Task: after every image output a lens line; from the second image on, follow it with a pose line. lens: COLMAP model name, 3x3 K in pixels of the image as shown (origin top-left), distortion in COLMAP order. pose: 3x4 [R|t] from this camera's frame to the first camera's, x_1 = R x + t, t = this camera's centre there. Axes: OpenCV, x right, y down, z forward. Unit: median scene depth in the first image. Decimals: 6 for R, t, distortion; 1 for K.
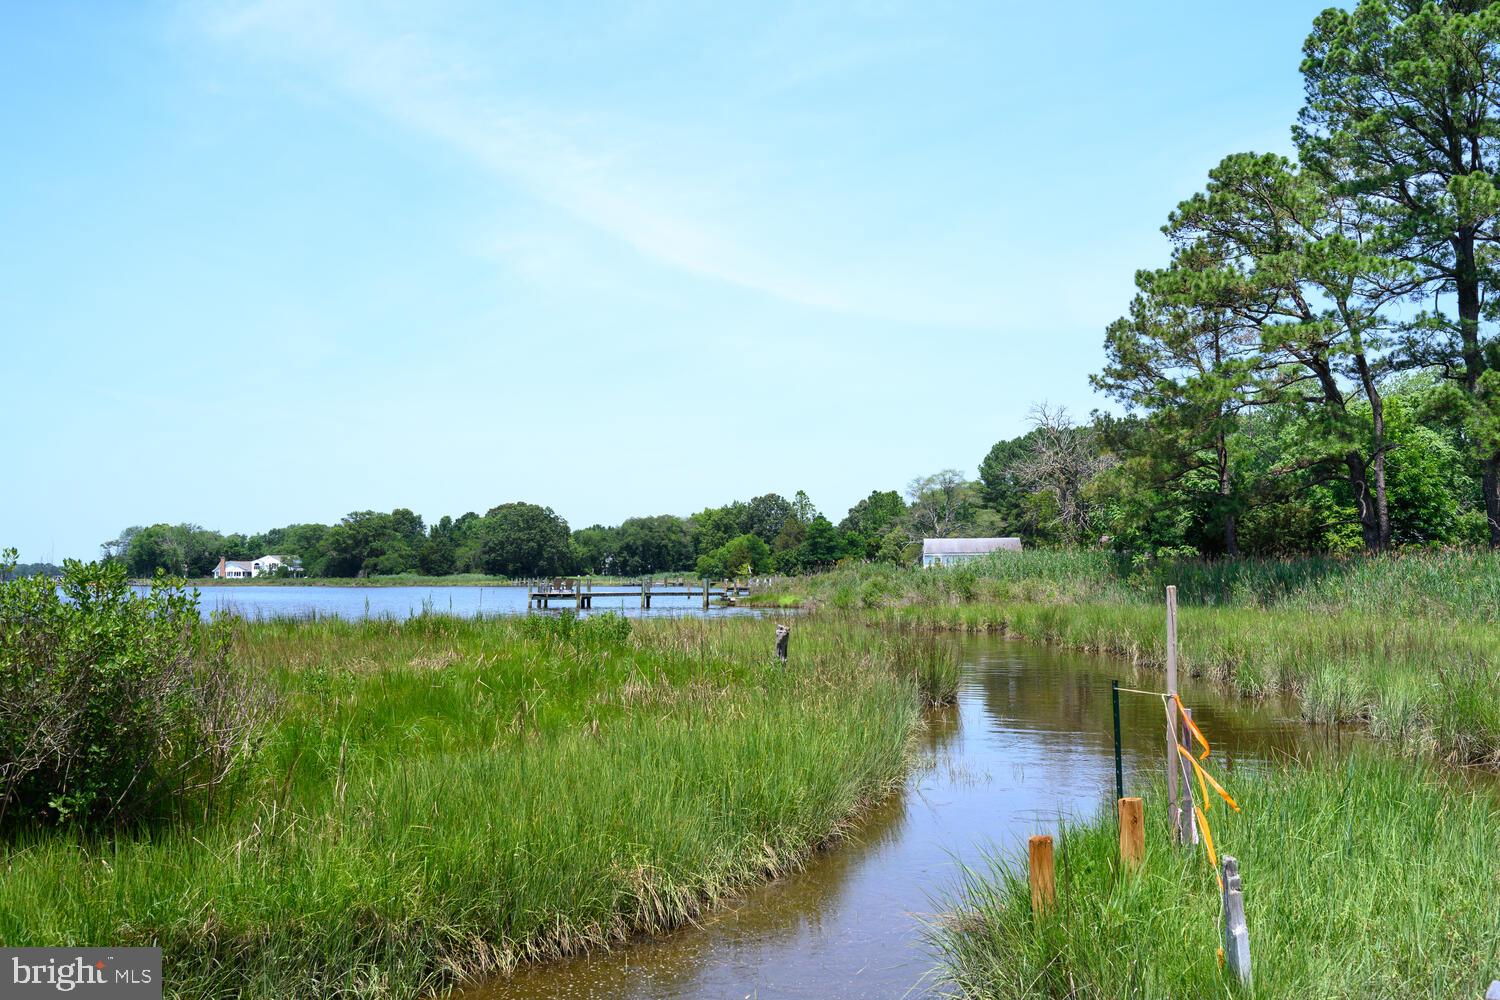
lens RADIAL K [[1288.6, 0, 750.0], [0, 1288.6, 500.0], [0, 0, 1]] dist [-0.000502, -0.004906]
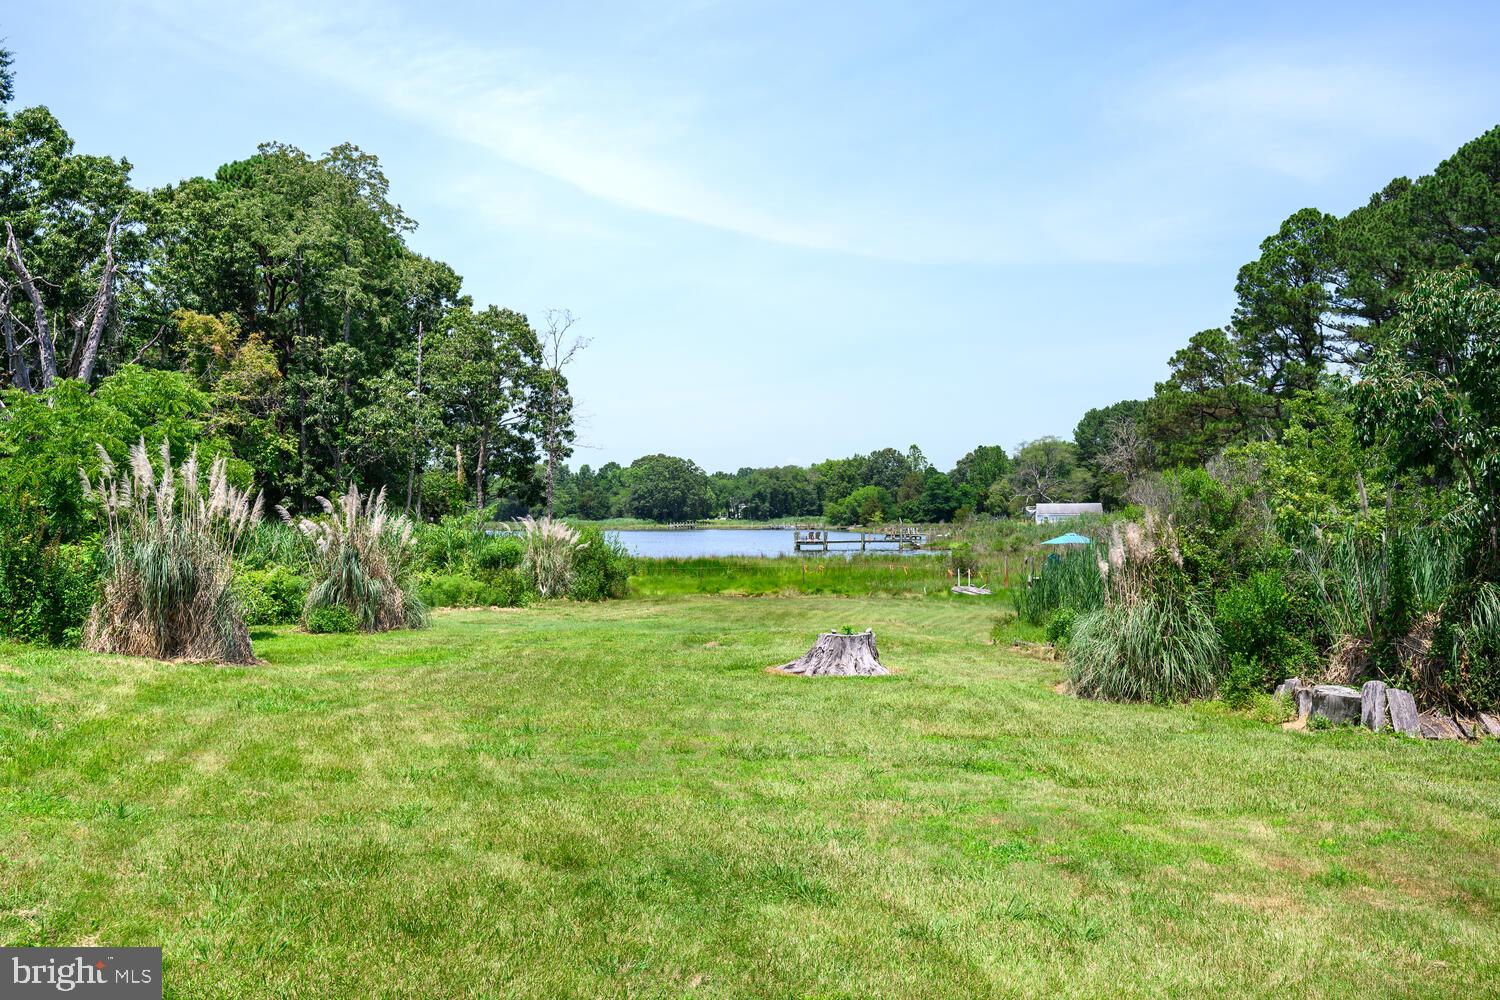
lens RADIAL K [[1288.6, 0, 750.0], [0, 1288.6, 500.0], [0, 0, 1]] dist [-0.000502, -0.004906]
pose [[0.997563, -0.001353, -0.069763, -0.026775], [0.004638, 0.998887, 0.046938, -0.013436], [0.069622, -0.047147, 0.996459, -0.149193]]
